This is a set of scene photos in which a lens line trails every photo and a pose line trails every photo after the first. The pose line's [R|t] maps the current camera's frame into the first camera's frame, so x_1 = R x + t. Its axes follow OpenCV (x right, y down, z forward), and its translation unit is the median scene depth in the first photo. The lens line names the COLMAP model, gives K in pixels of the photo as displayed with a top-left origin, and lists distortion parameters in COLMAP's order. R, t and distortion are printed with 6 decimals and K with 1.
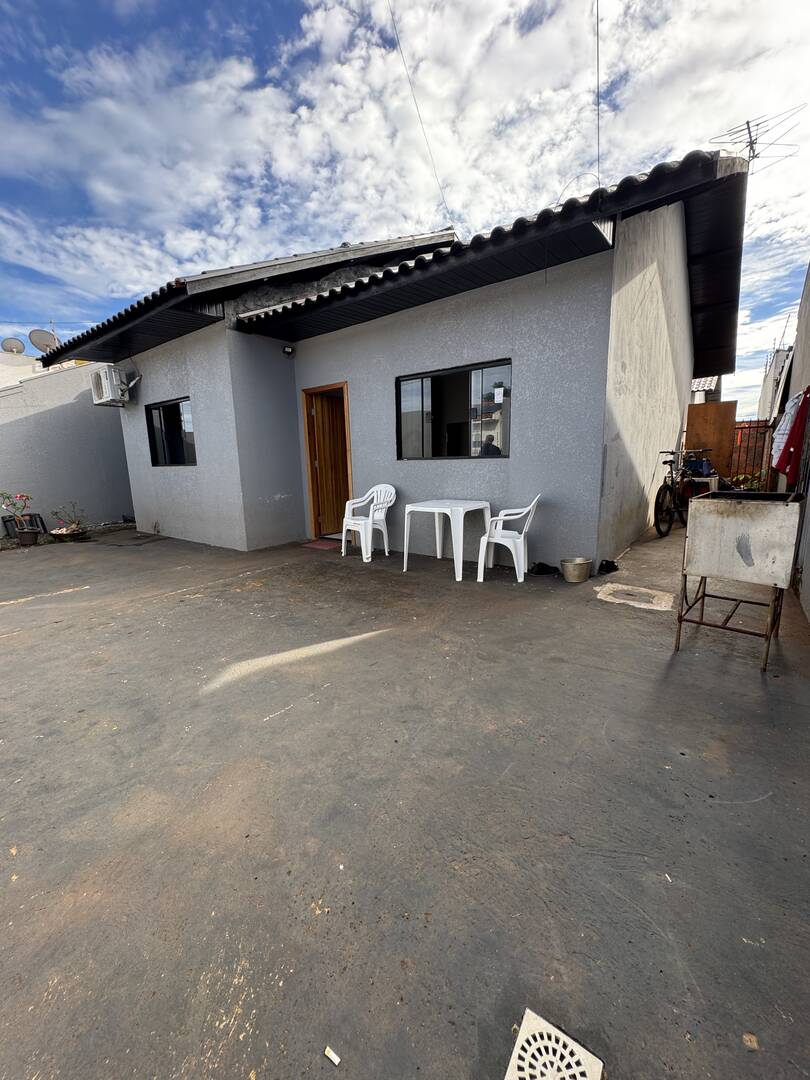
lens RADIAL K [[430.9, 0, 404.7], [0, 430.9, 538.9], [0, 0, 1]] dist [-0.001264, -0.000028]
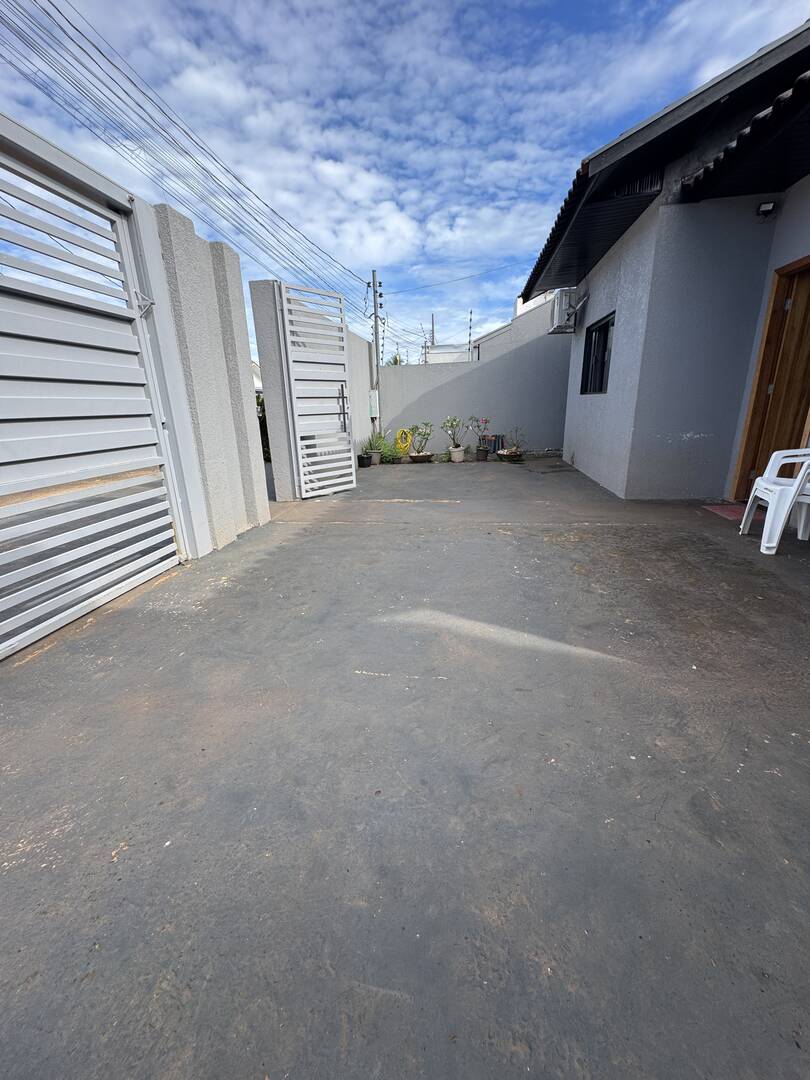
lens RADIAL K [[430.9, 0, 404.7], [0, 430.9, 538.9], [0, 0, 1]] dist [-0.001264, -0.000028]
pose [[0.482755, 0.273700, -0.831887, 0.240338], [-0.141131, 0.961806, 0.234544, -0.054507], [0.864308, 0.004178, 0.502945, 0.339475]]
